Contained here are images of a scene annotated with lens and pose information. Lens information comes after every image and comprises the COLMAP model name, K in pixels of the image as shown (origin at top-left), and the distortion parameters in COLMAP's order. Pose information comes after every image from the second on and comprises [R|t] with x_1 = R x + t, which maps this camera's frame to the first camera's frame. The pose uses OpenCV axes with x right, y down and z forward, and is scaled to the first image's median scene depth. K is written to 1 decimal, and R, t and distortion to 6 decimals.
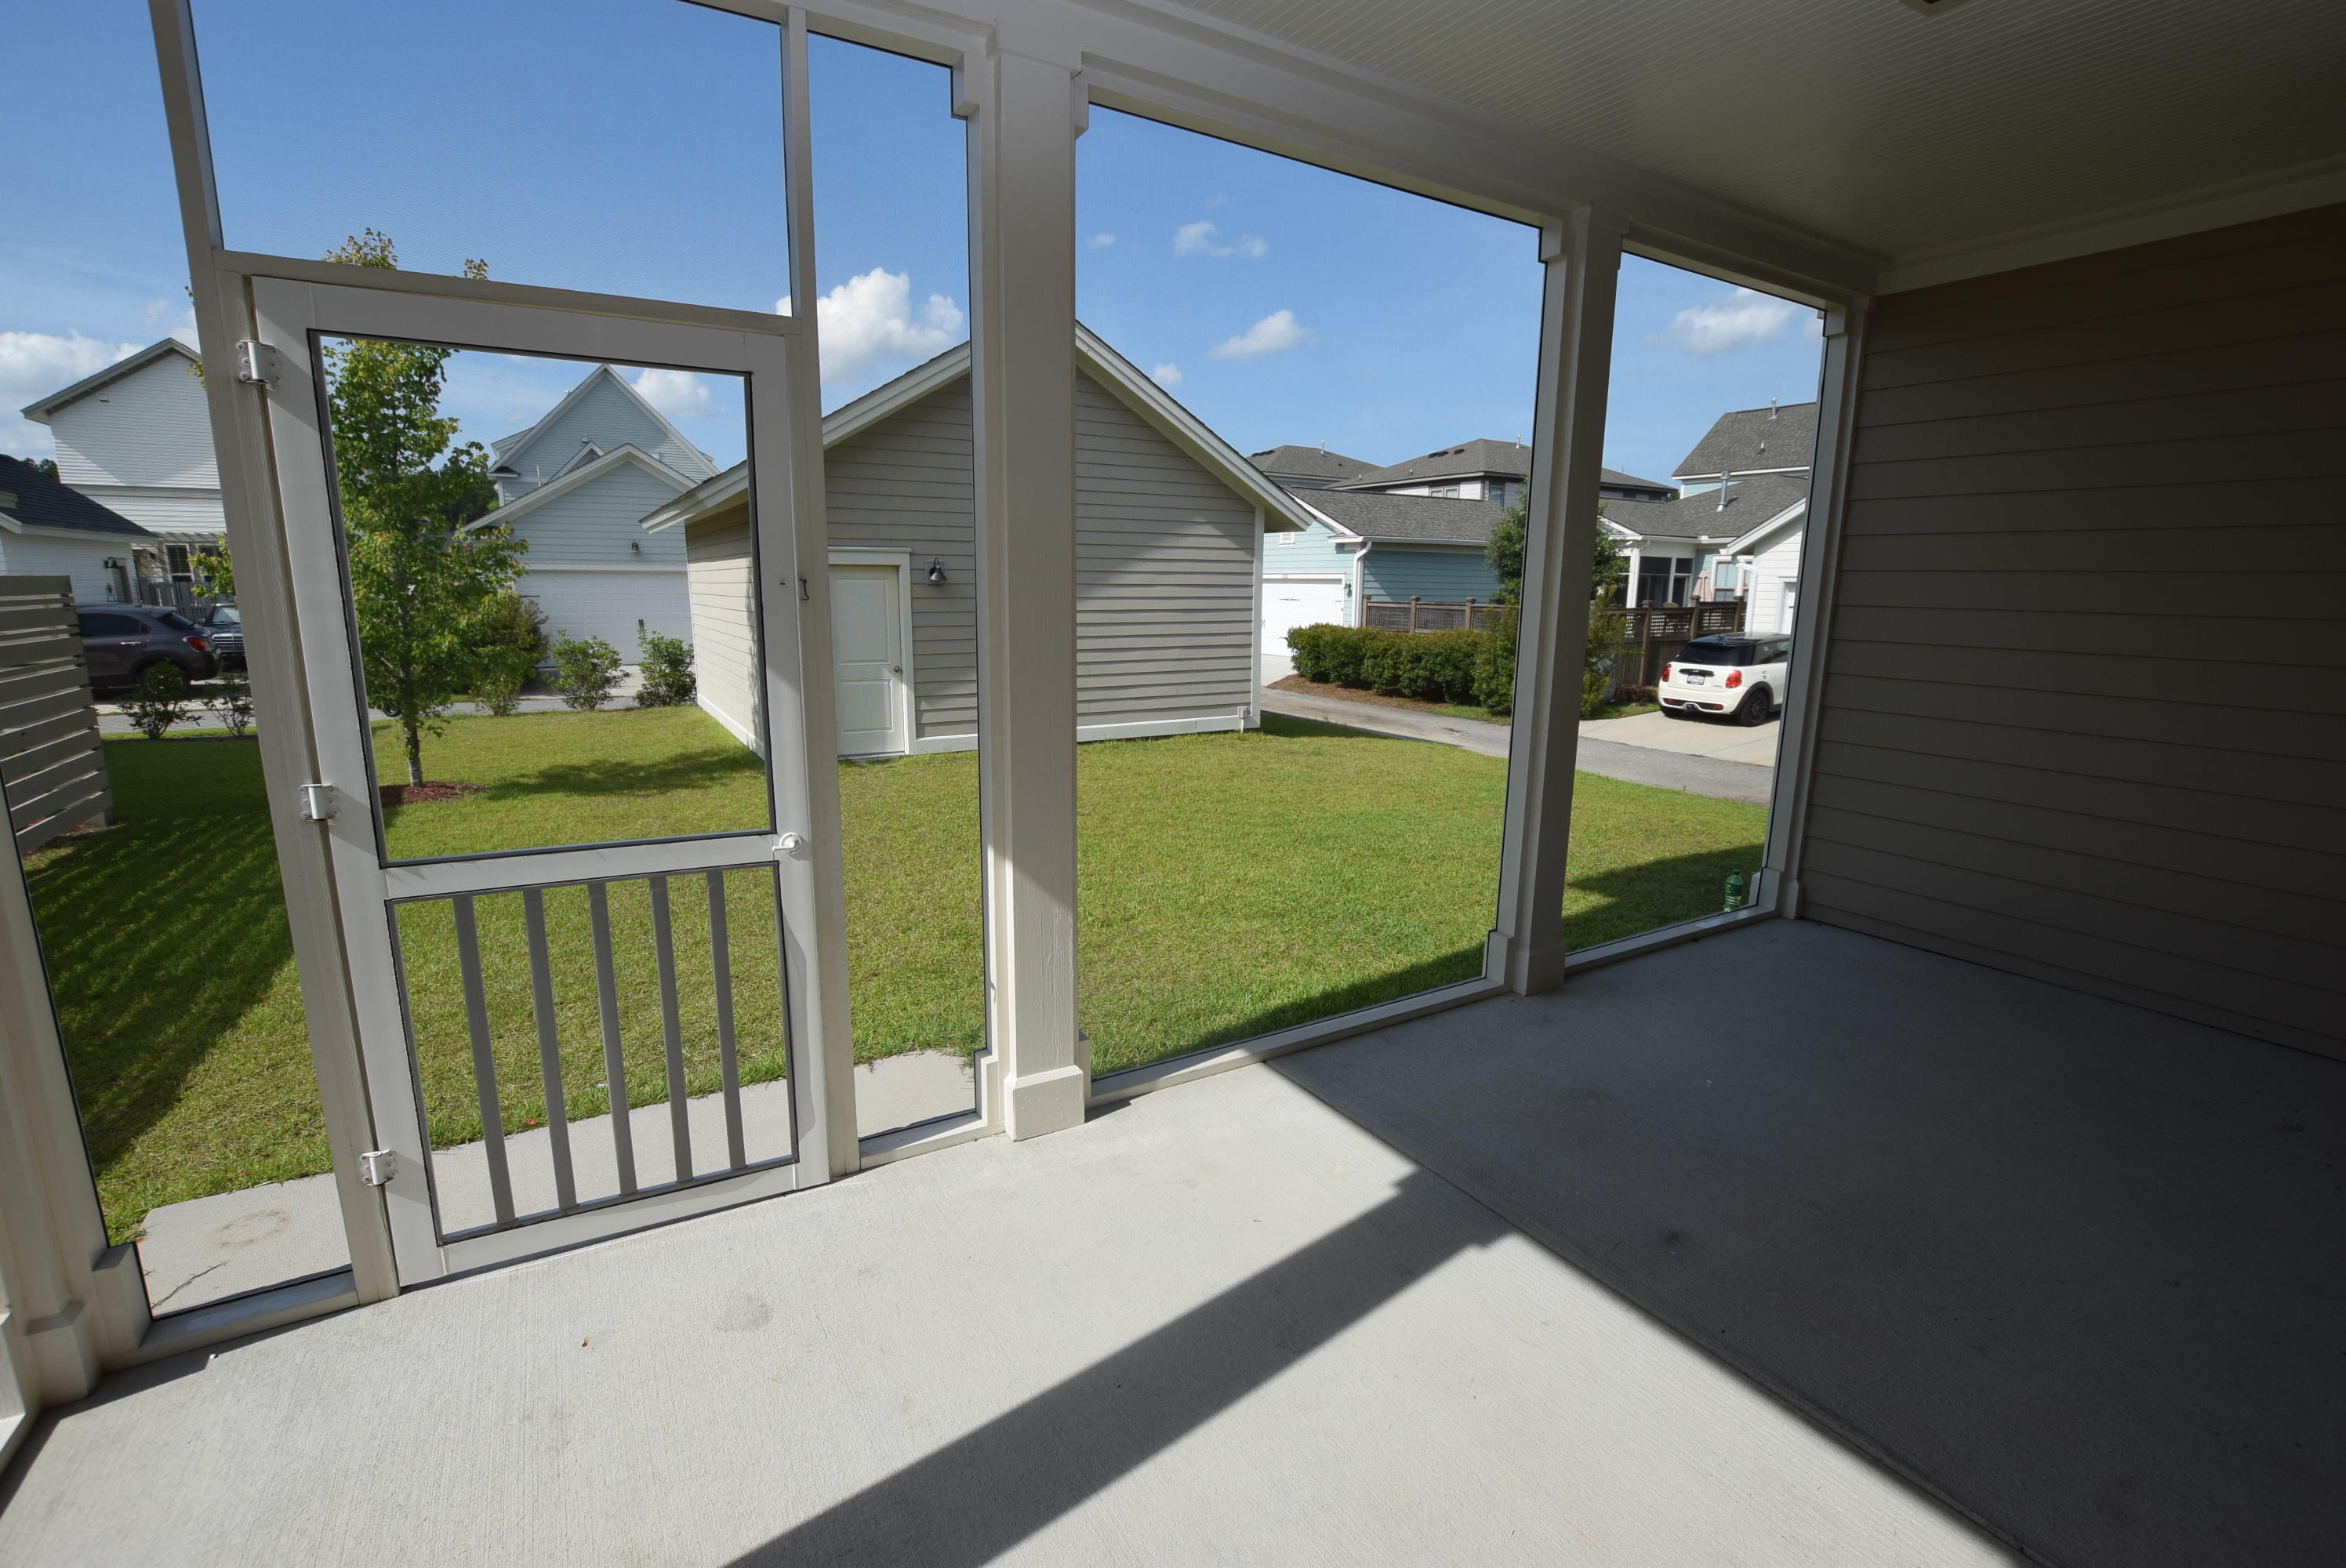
lens RADIAL K [[1051.2, 0, 1179.1], [0, 1051.2, 785.6], [0, 0, 1]] dist [-0.027881, 0.002920]
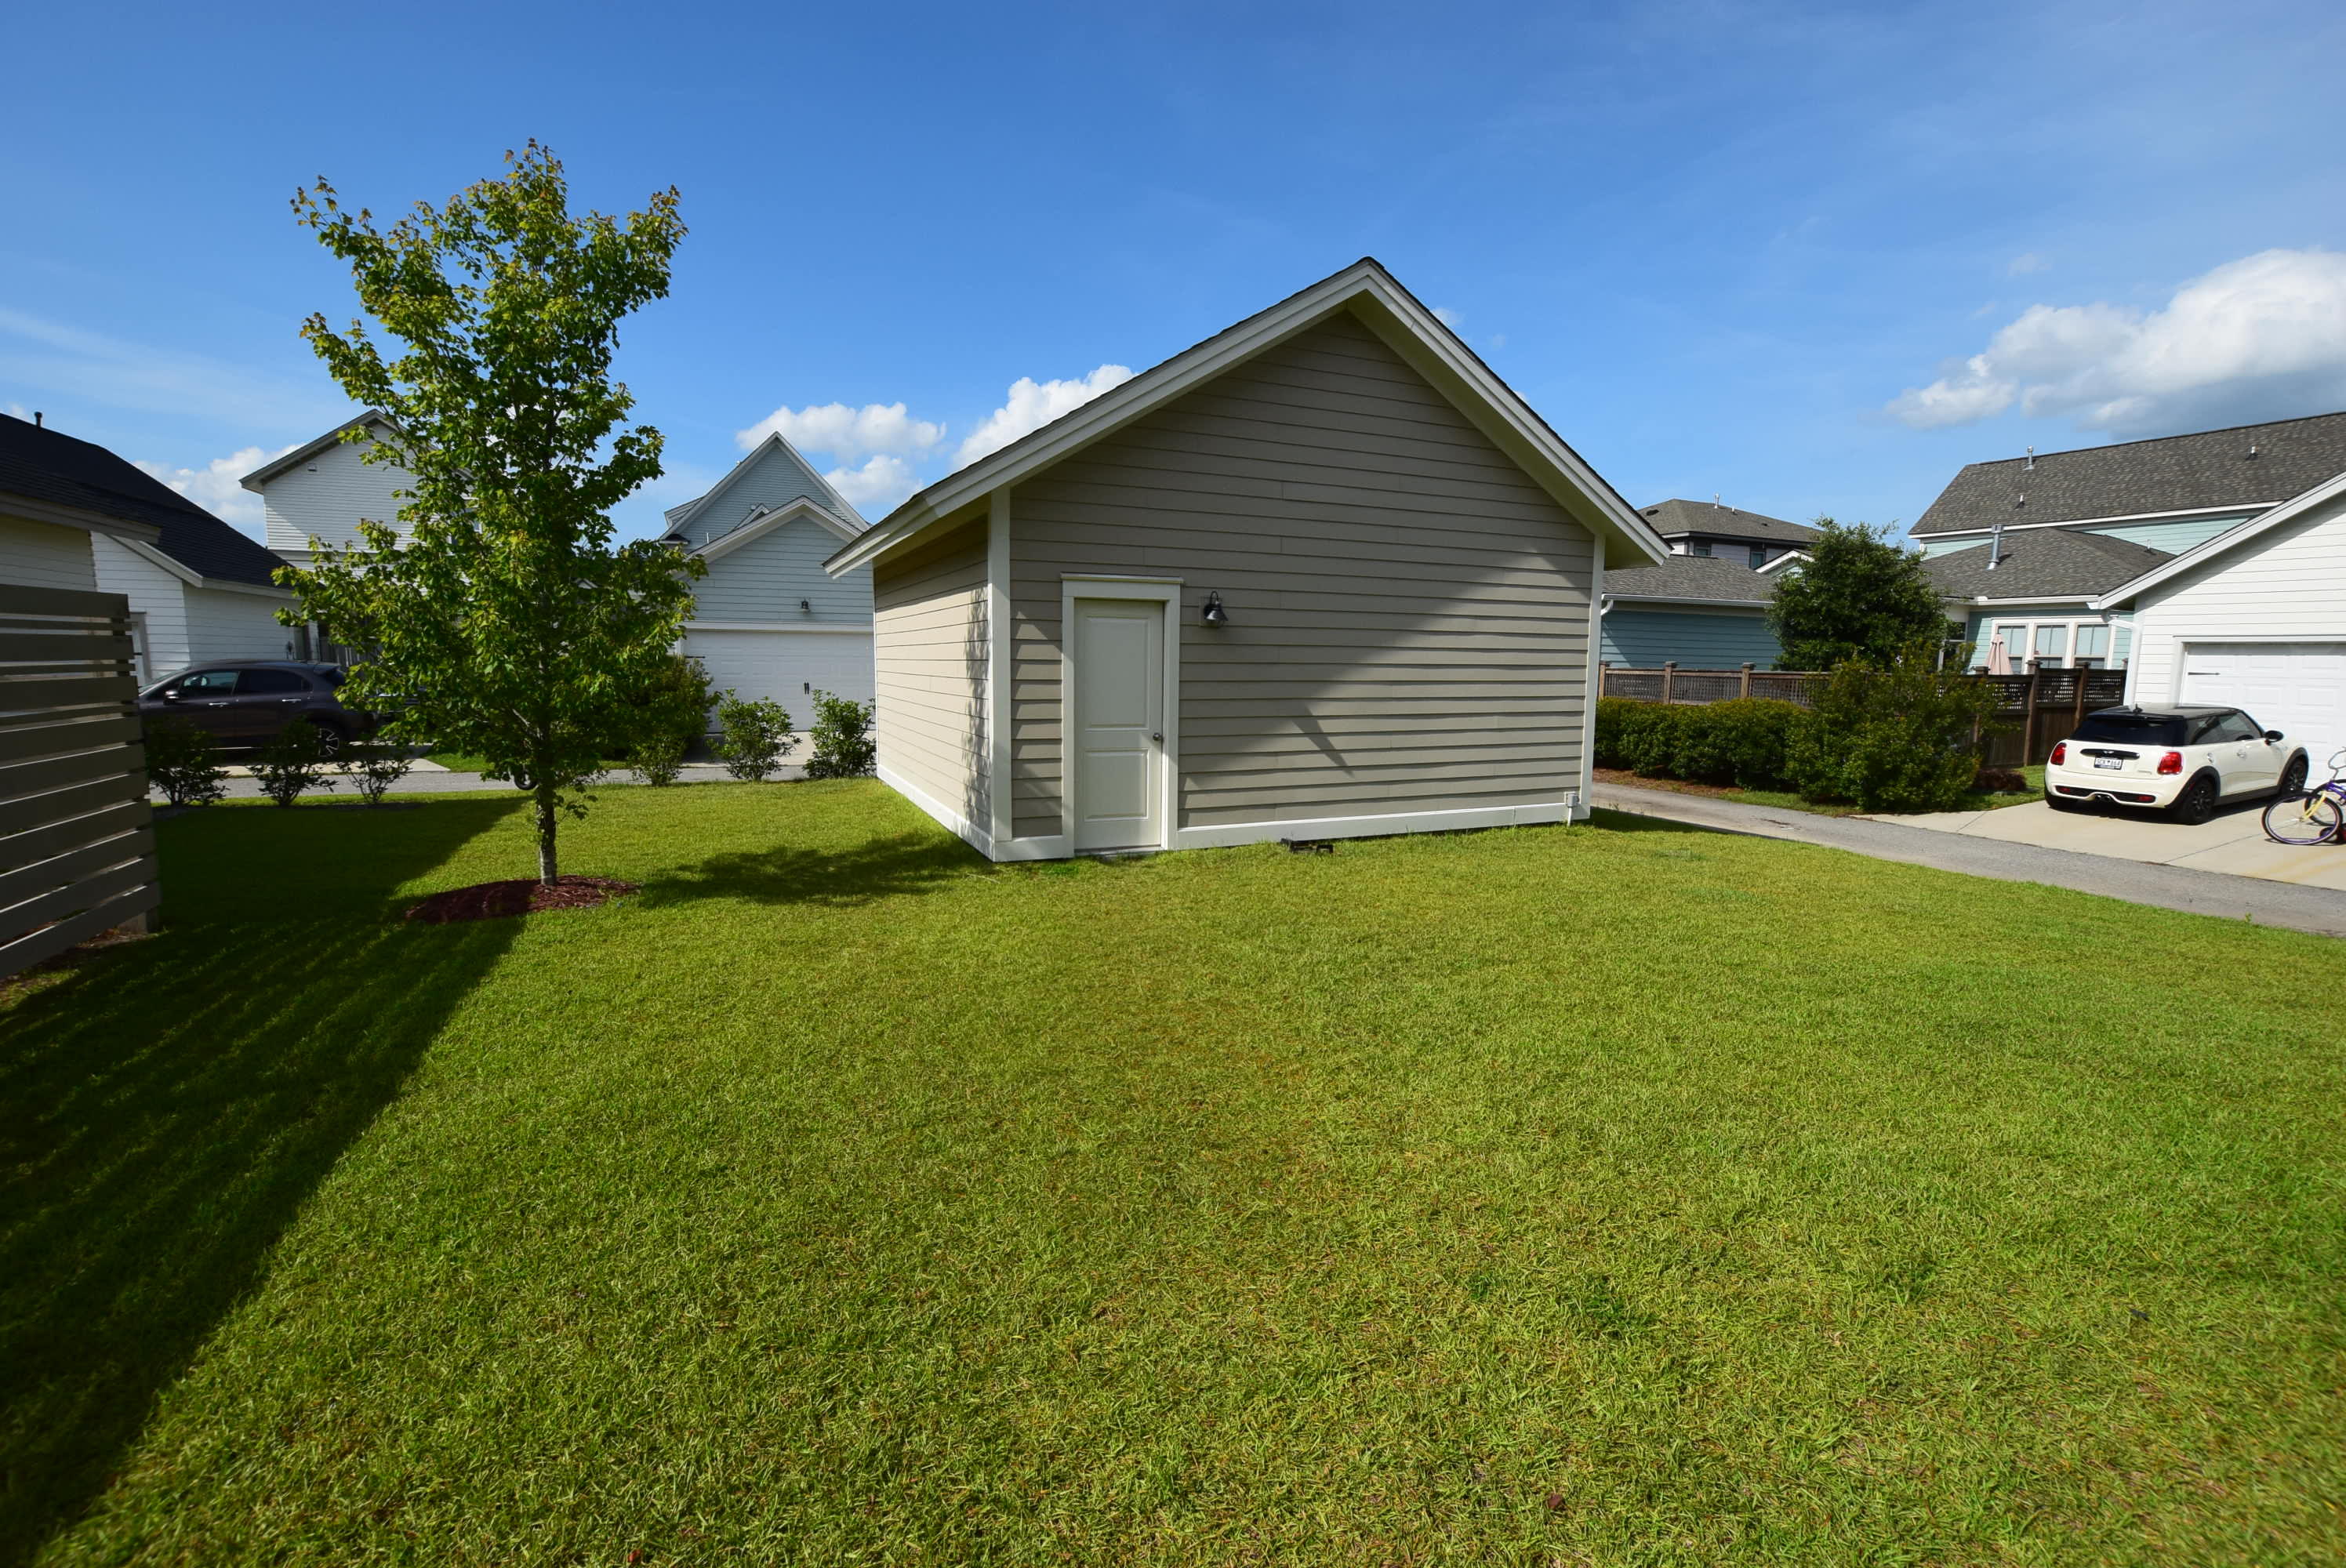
lens RADIAL K [[1051.2, 0, 1176.4], [0, 1051.2, 782.1], [0, 0, 1]] dist [-0.027881, 0.002920]
pose [[0.993193, 0.015338, -0.115470, -0.140613], [-0.023835, 0.997078, -0.072571, -0.019731], [0.114019, 0.074830, 0.990656, 0.211384]]
